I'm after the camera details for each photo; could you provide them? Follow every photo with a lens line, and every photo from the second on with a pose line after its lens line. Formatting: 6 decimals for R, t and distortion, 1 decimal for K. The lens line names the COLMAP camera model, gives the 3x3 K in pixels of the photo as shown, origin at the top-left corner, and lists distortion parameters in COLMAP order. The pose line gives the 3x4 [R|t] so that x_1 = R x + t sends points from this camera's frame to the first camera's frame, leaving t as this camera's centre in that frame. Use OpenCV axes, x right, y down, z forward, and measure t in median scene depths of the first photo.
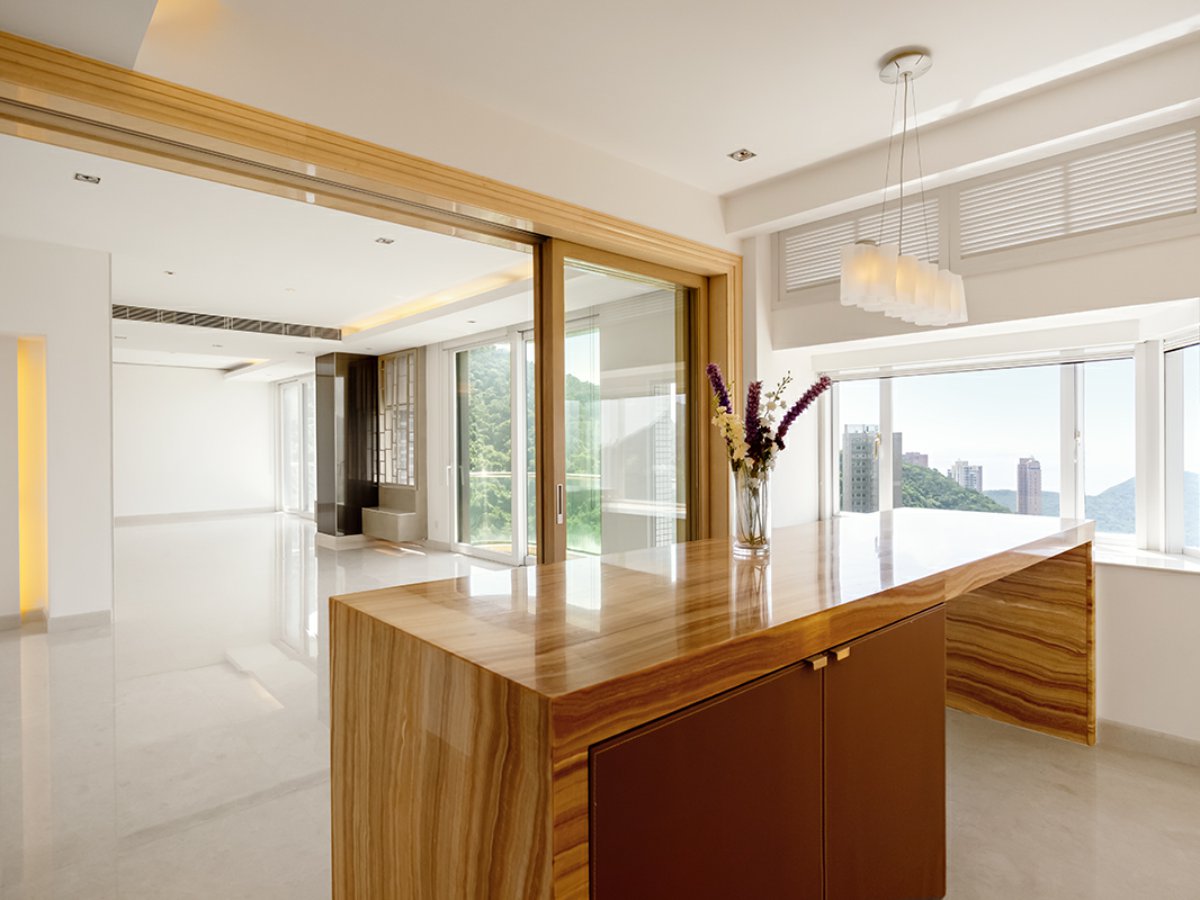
lens RADIAL K [[680.8, 0, 589.9], [0, 680.8, 449.8], [0, 0, 1]] dist [-0.018214, -0.002392]
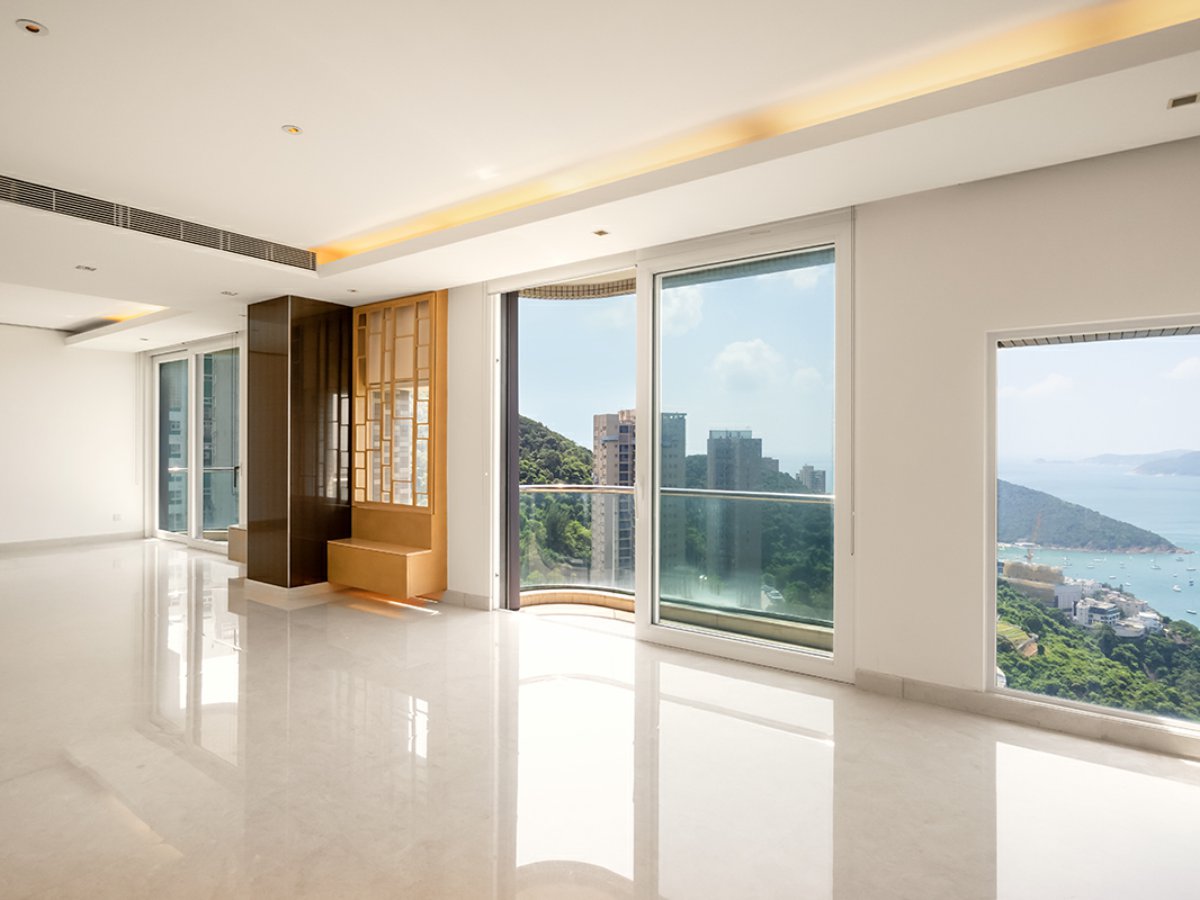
lens RADIAL K [[680.8, 0, 608.5], [0, 680.8, 444.4], [0, 0, 1]] dist [-0.018214, -0.002392]
pose [[0.975723, 0.010126, 0.218774, -0.215835], [-0.007165, 0.999872, -0.014325, 0.001644], [-0.218891, 0.012409, 0.975670, 0.312668]]
